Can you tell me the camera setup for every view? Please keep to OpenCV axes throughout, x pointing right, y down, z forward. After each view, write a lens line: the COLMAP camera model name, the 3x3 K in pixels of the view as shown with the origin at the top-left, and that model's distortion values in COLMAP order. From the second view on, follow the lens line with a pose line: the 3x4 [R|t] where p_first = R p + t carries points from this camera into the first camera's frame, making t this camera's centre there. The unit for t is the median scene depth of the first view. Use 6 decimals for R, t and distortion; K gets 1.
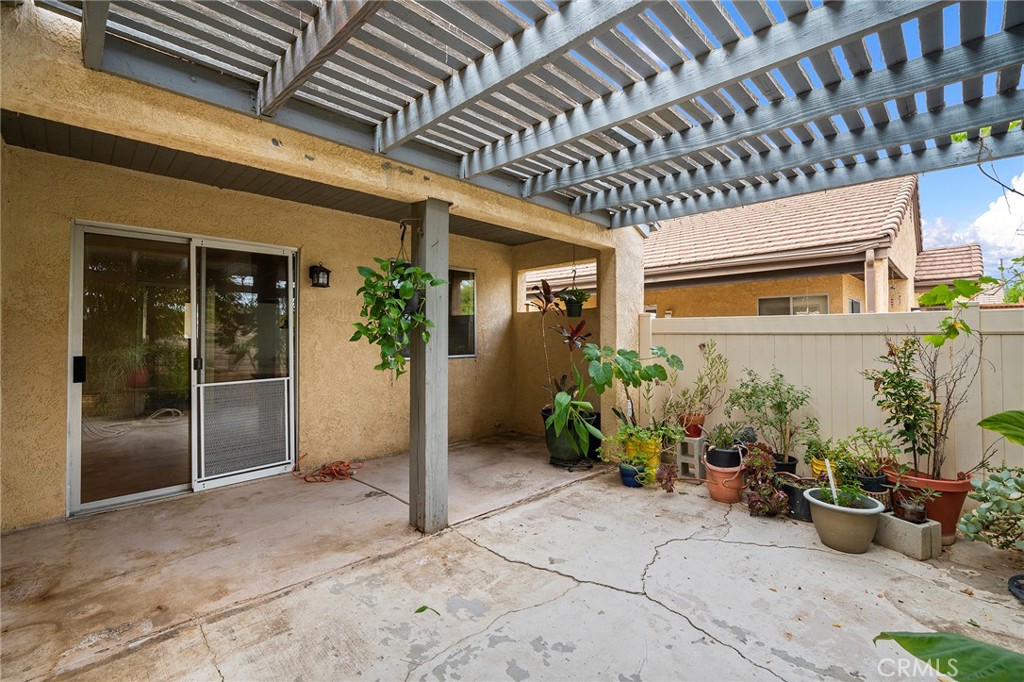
lens RADIAL K [[438.5, 0, 509.0], [0, 438.5, 334.2], [0, 0, 1]] dist [0.000929, -0.000135]
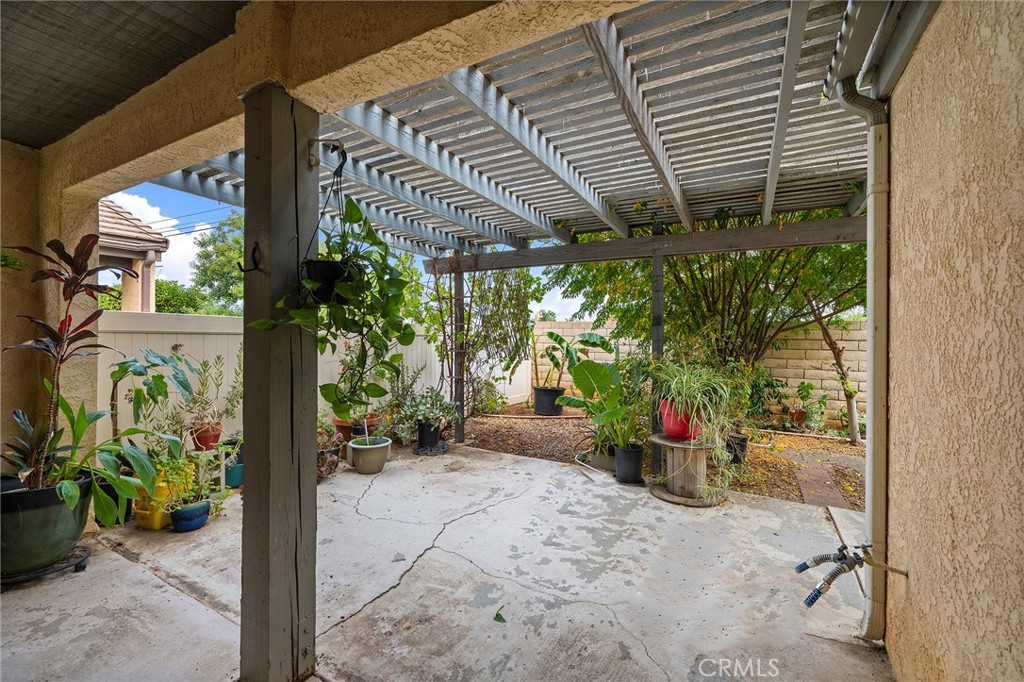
lens RADIAL K [[438.5, 0, 508.9], [0, 438.5, 338.1], [0, 0, 1]] dist [0.000929, -0.000135]
pose [[-0.268143, -0.009759, 0.963330, -0.832367], [-0.018872, 0.999810, 0.004875, -0.009385], [-0.963194, -0.016873, -0.268276, 0.906098]]
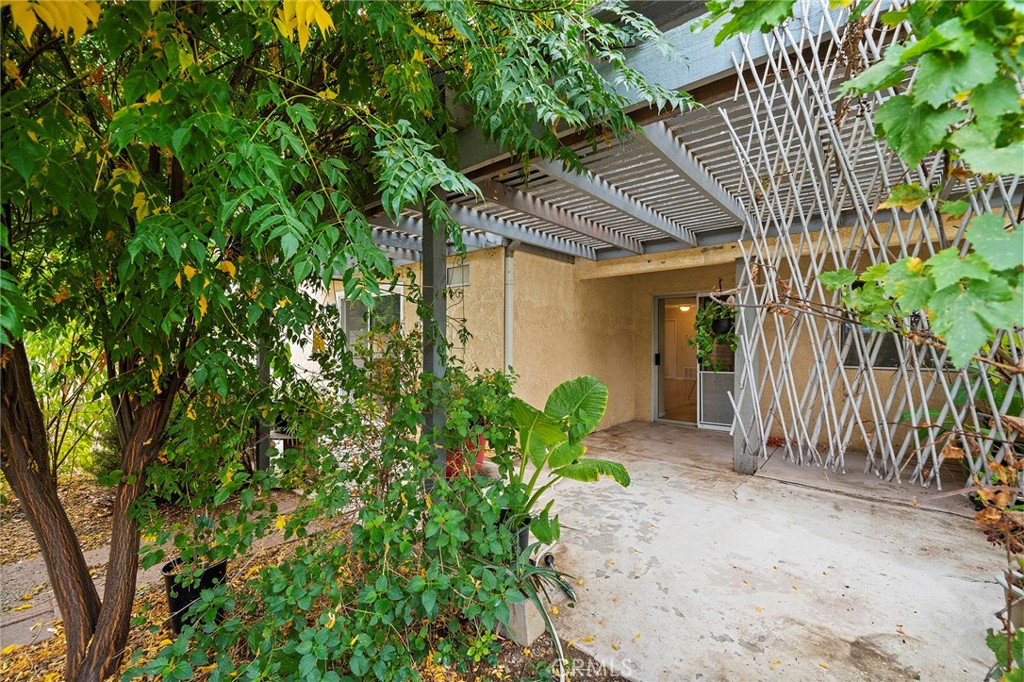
lens RADIAL K [[438.5, 0, 517.2], [0, 438.5, 341.6], [0, 0, 1]] dist [0.000929, -0.000135]
pose [[0.085162, 0.001160, -0.996366, 1.314405], [0.005946, 0.999981, 0.001672, -0.020436], [0.996349, -0.006067, 0.085153, 0.086293]]
